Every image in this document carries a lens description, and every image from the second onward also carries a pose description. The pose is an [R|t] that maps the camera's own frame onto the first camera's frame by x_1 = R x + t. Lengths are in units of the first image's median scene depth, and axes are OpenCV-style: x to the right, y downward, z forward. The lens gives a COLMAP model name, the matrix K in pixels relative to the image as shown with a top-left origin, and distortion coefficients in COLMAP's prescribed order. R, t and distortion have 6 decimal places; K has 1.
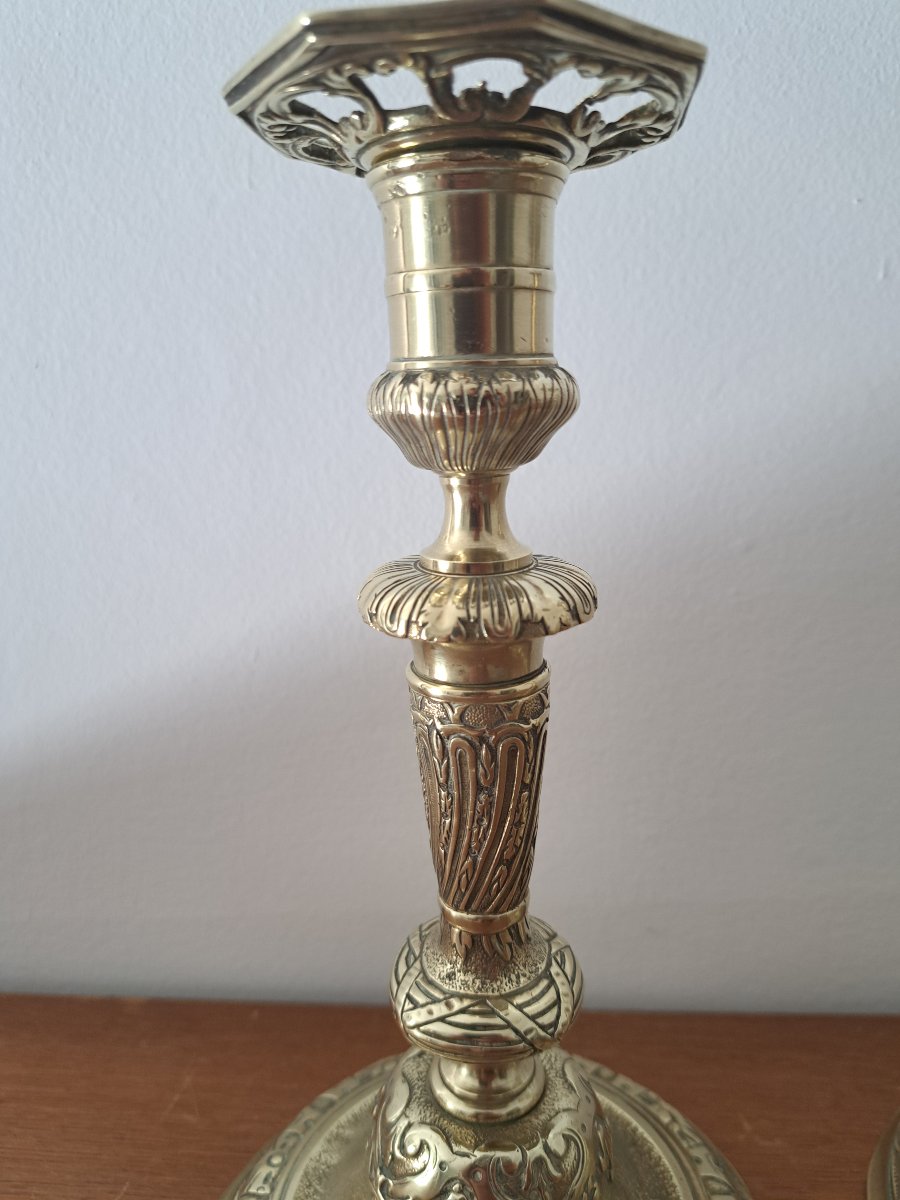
lens RADIAL K [[944.0, 0, 460.5], [0, 944.0, 615.0], [0, 0, 1]] dist [-0.022336, -0.006540]
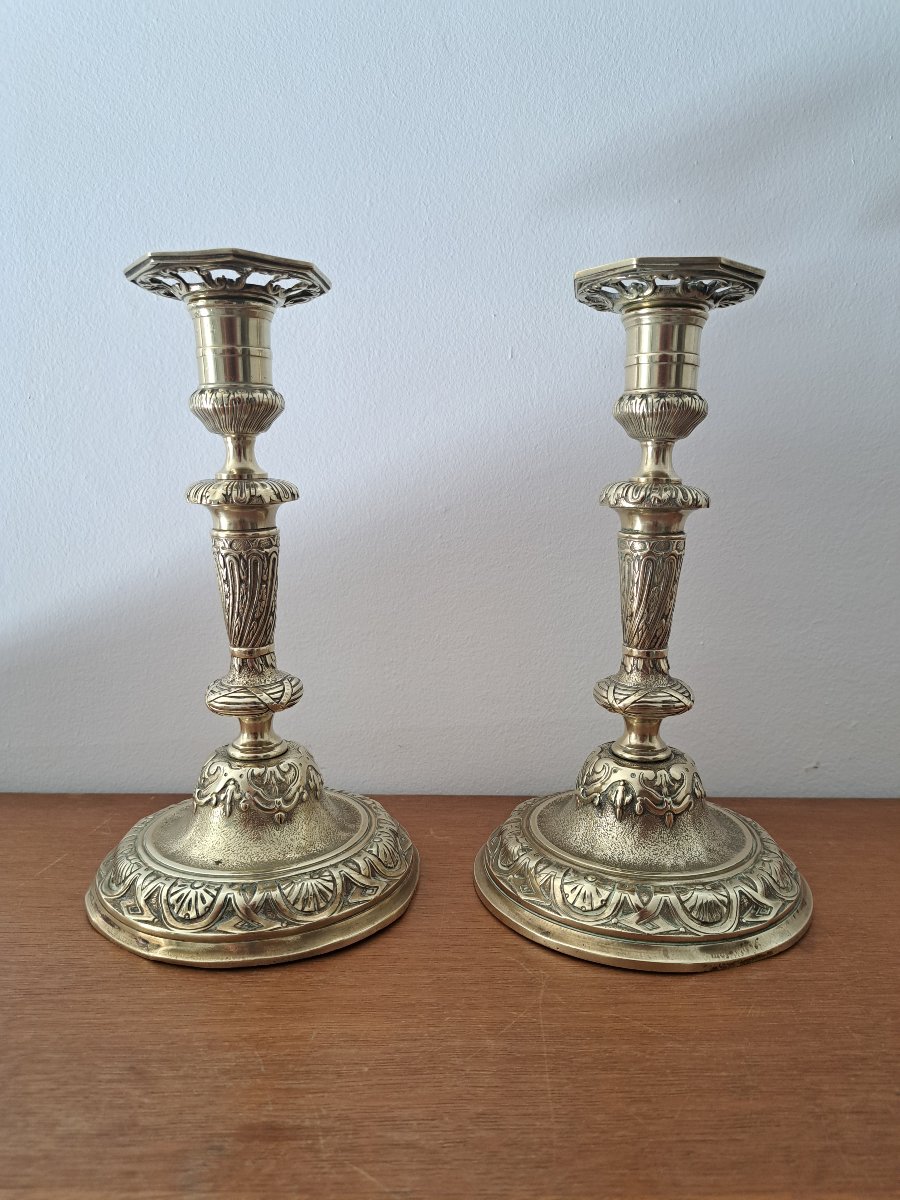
lens RADIAL K [[859.7, 0, 442.9], [0, 859.7, 603.5], [0, 0, 1]] dist [0.017461, -0.041690]
pose [[0.998590, 0.007828, 0.052508, 0.357777], [-0.004228, 0.997654, -0.068323, 0.346095], [-0.052920, 0.068004, 0.996281, -0.938253]]
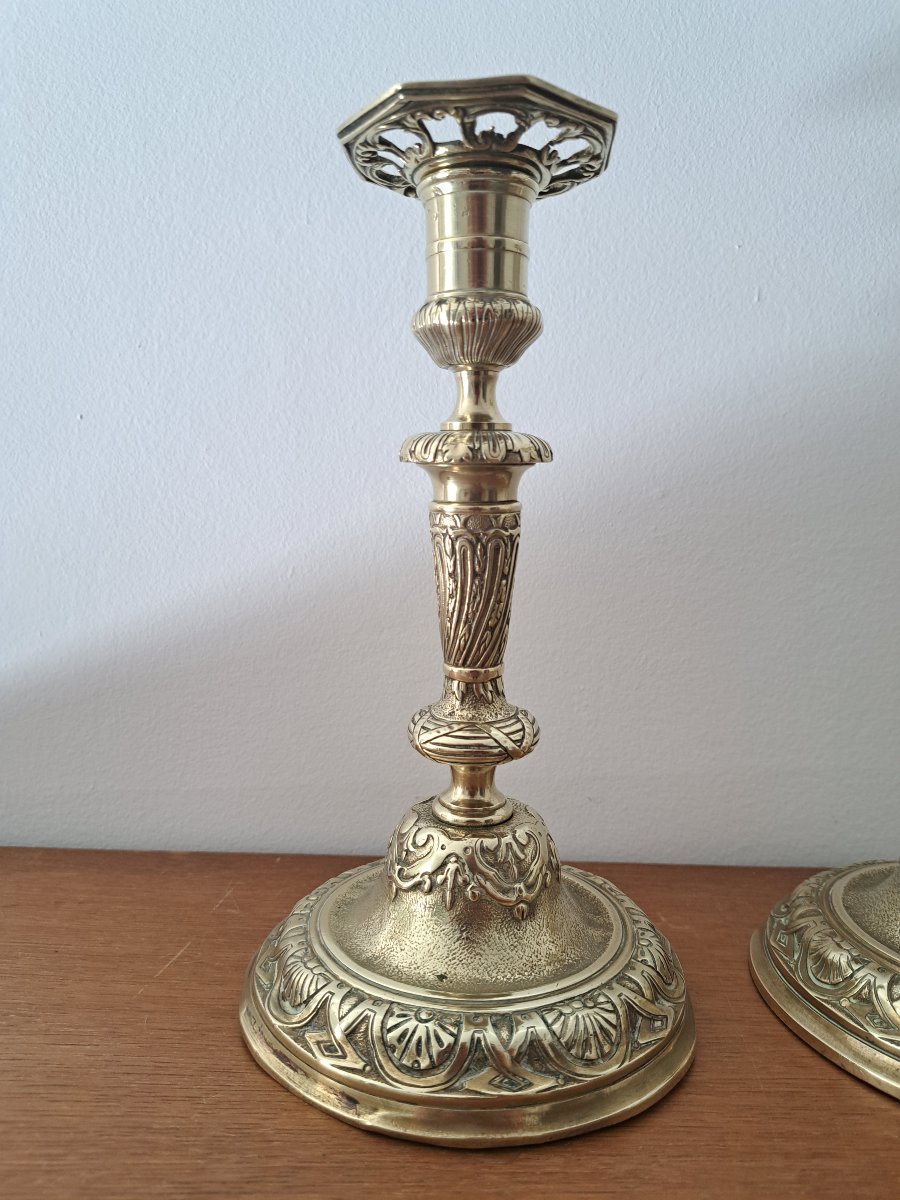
lens RADIAL K [[894.2, 0, 455.5], [0, 894.2, 598.5], [0, 0, 1]] dist [0.031311, -0.084707]
pose [[0.999064, 0.024504, 0.035635, -0.059548], [-0.020851, 0.994820, -0.099489, 0.347100], [-0.037888, 0.098653, 0.994400, -0.424471]]
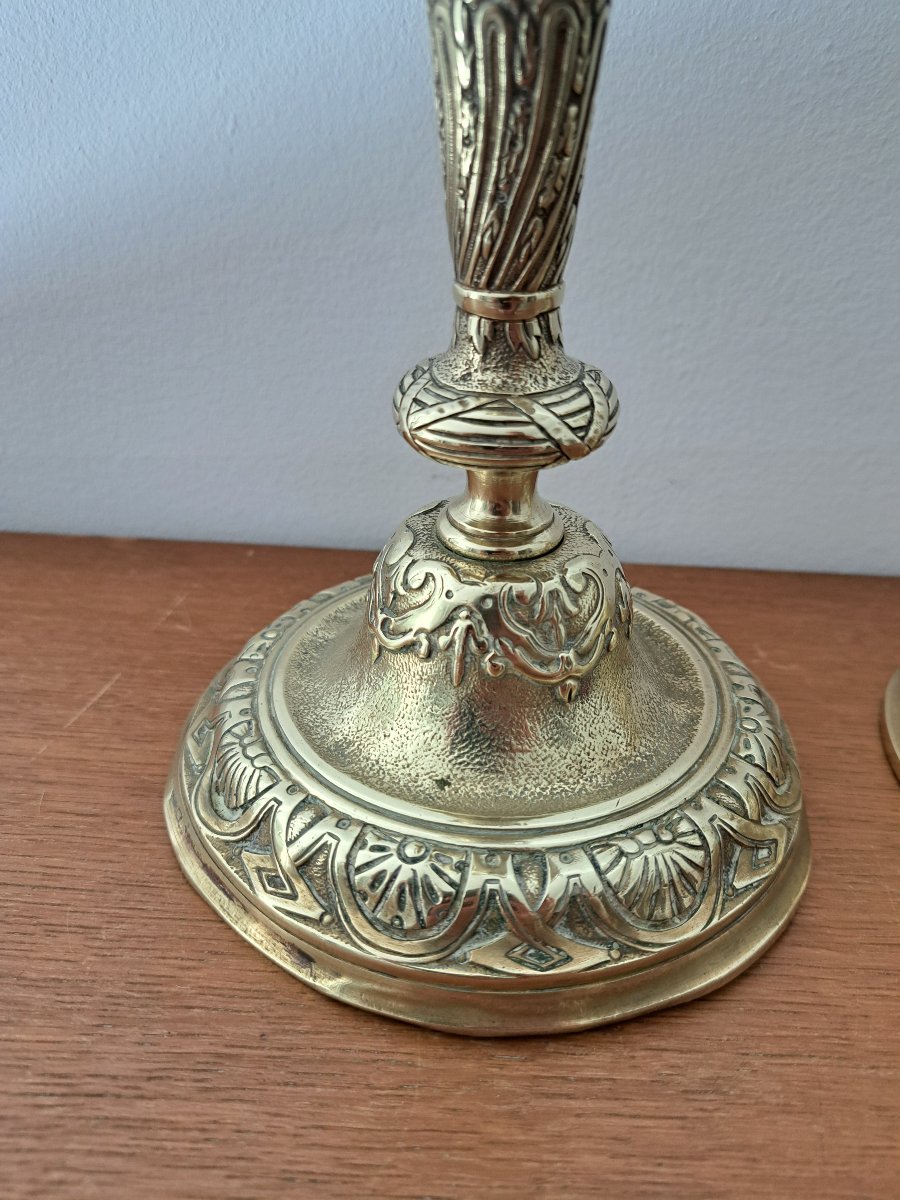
lens RADIAL K [[954.3, 0, 455.6], [0, 954.3, 631.1], [0, 0, 1]] dist [-0.005275, -0.012900]
pose [[0.999326, 0.036597, -0.002837, -0.009143], [-0.033757, 0.946622, 0.320574, 0.331283], [0.014418, -0.320262, 0.947219, 0.112351]]
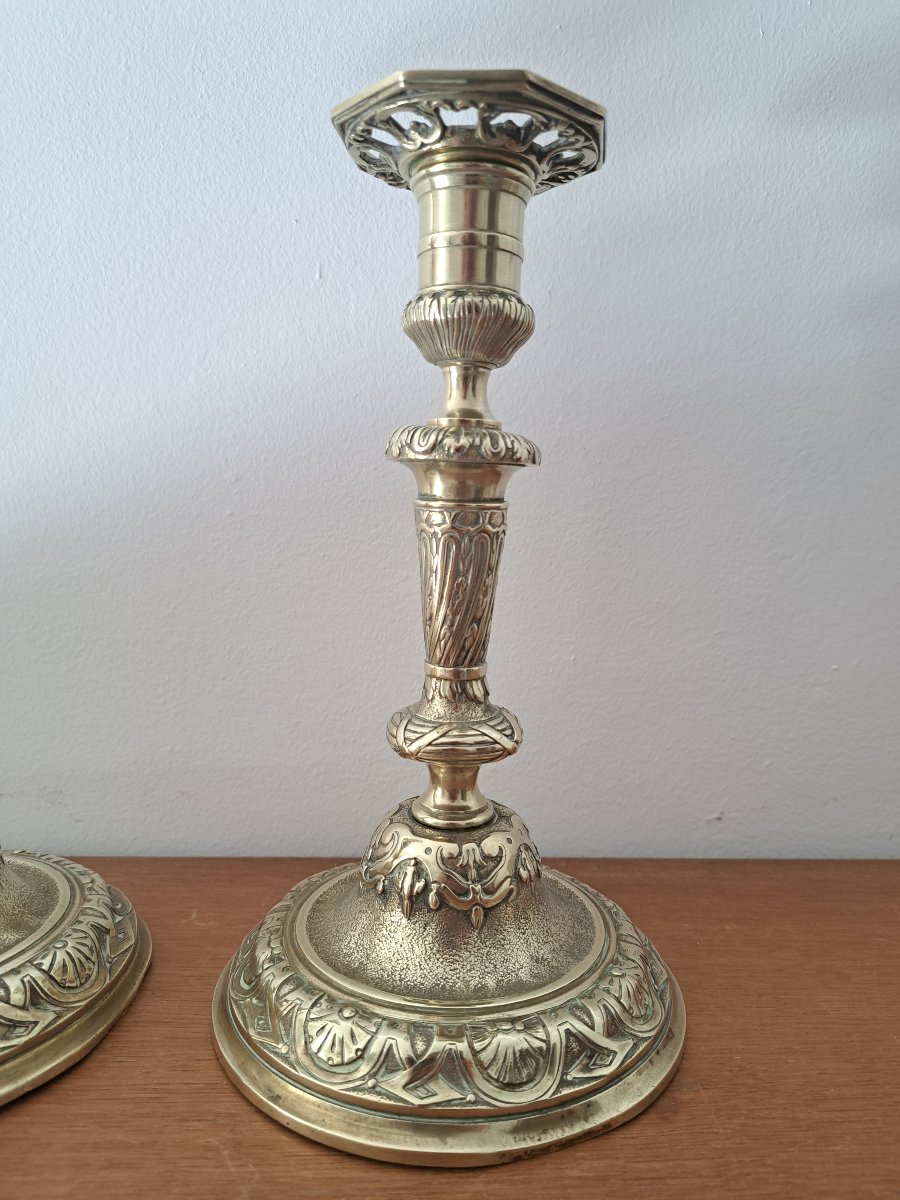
lens RADIAL K [[874.4, 0, 450.0], [0, 874.4, 600.0], [0, 0, 1]] dist [0.029129, -0.077207]
pose [[0.994459, 0.018349, 0.103509, 0.784388], [-0.009462, 0.996276, -0.085701, 0.326258], [-0.104696, 0.084246, 0.990929, -0.374859]]
